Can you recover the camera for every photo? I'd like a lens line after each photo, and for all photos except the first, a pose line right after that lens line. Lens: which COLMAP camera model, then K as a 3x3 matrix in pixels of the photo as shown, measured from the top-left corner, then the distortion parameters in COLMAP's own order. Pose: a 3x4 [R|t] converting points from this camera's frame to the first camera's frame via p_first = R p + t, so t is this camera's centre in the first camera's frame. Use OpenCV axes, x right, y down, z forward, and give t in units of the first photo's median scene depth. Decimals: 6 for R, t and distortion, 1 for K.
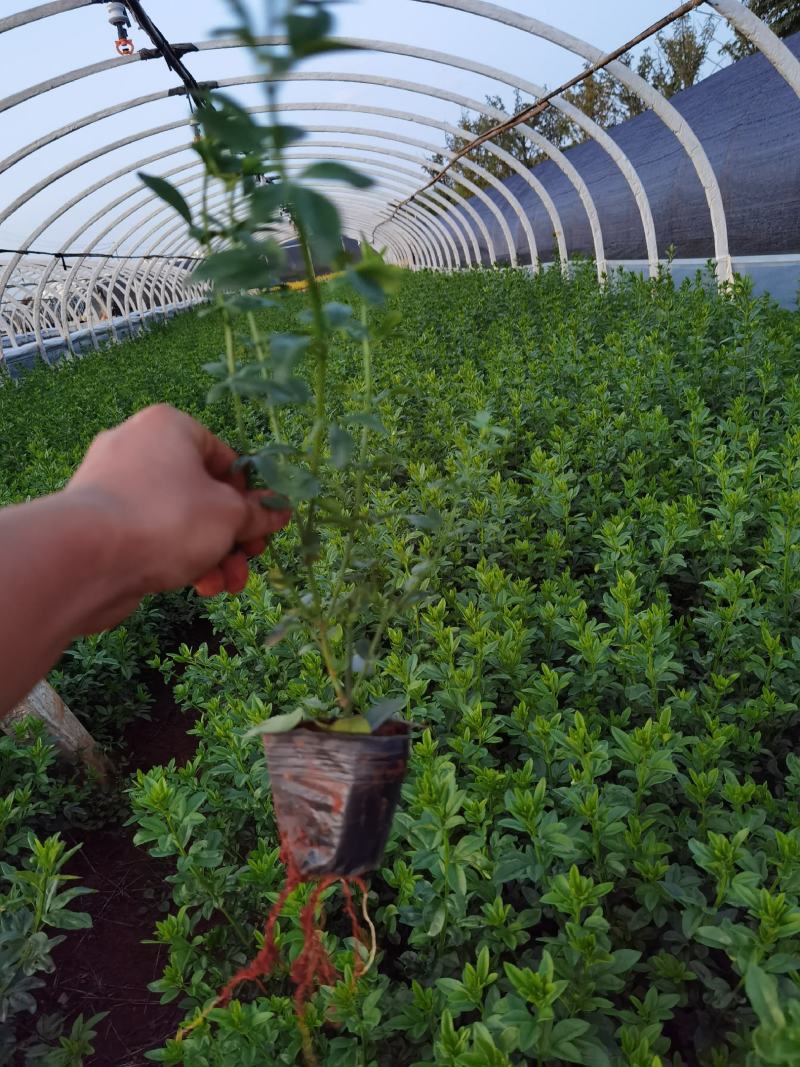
lens RADIAL K [[874.4, 0, 400.0], [0, 874.4, 533.5], [0, 0, 1]] dist [0.003124, 0.008667]
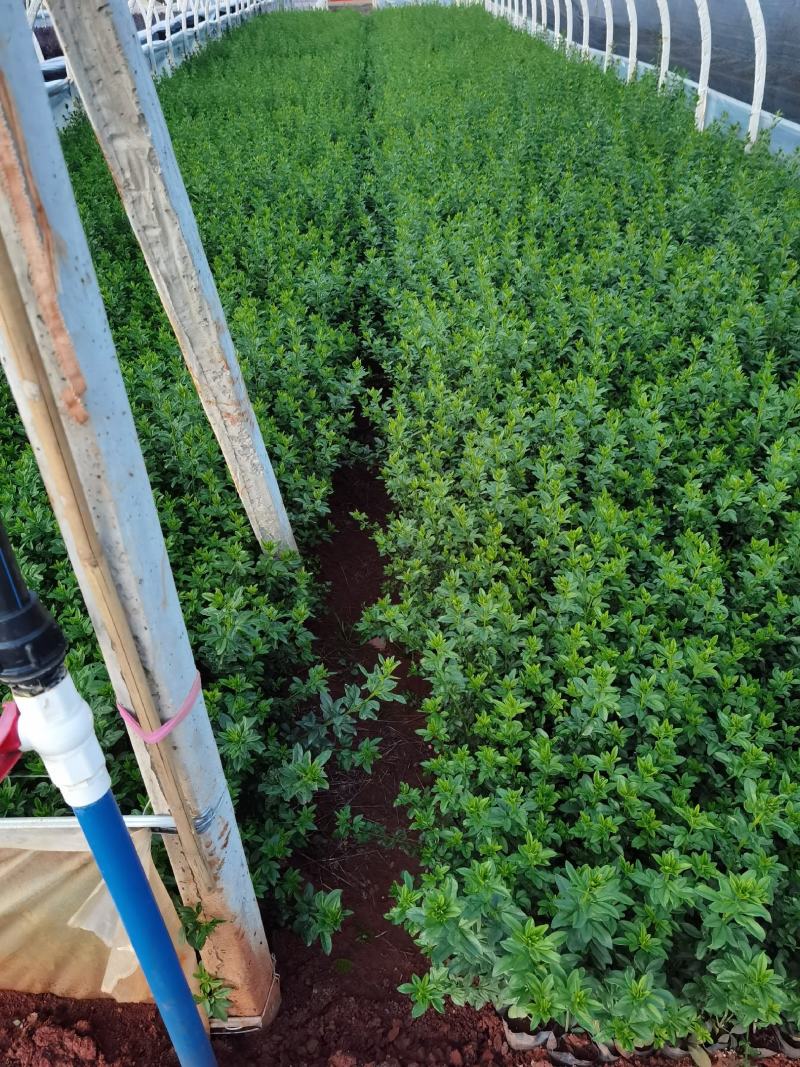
lens RADIAL K [[874.4, 0, 400.0], [0, 874.4, 533.5], [0, 0, 1]] dist [0.003124, 0.008667]
pose [[0.988899, 0.147403, 0.018754, -0.261527], [-0.146991, 0.951951, 0.268668, -0.252147], [0.021750, -0.268442, 0.963050, -0.453176]]
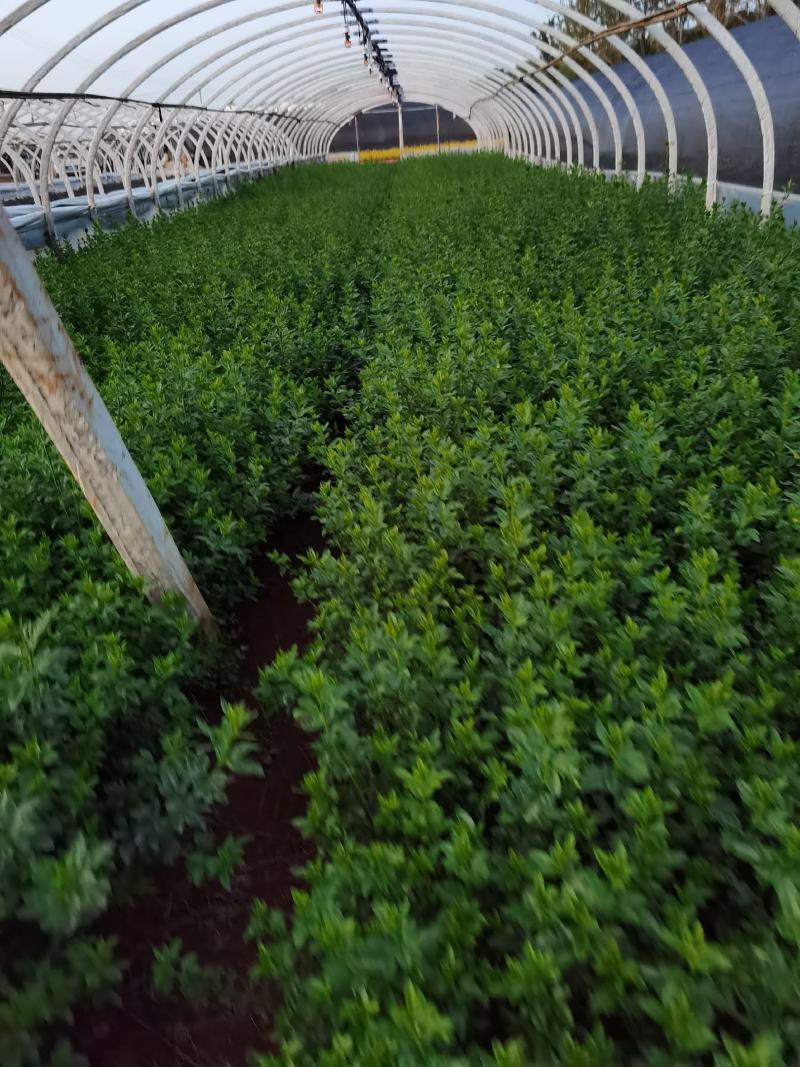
lens RADIAL K [[874.8, 0, 400.0], [0, 874.8, 533.5], [0, 0, 1]] dist [0.007480, 0.008868]
pose [[0.990050, 0.133468, -0.044590, -0.079138], [-0.126718, 0.983391, 0.129937, -0.058483], [0.061192, -0.122994, 0.990519, -0.138898]]
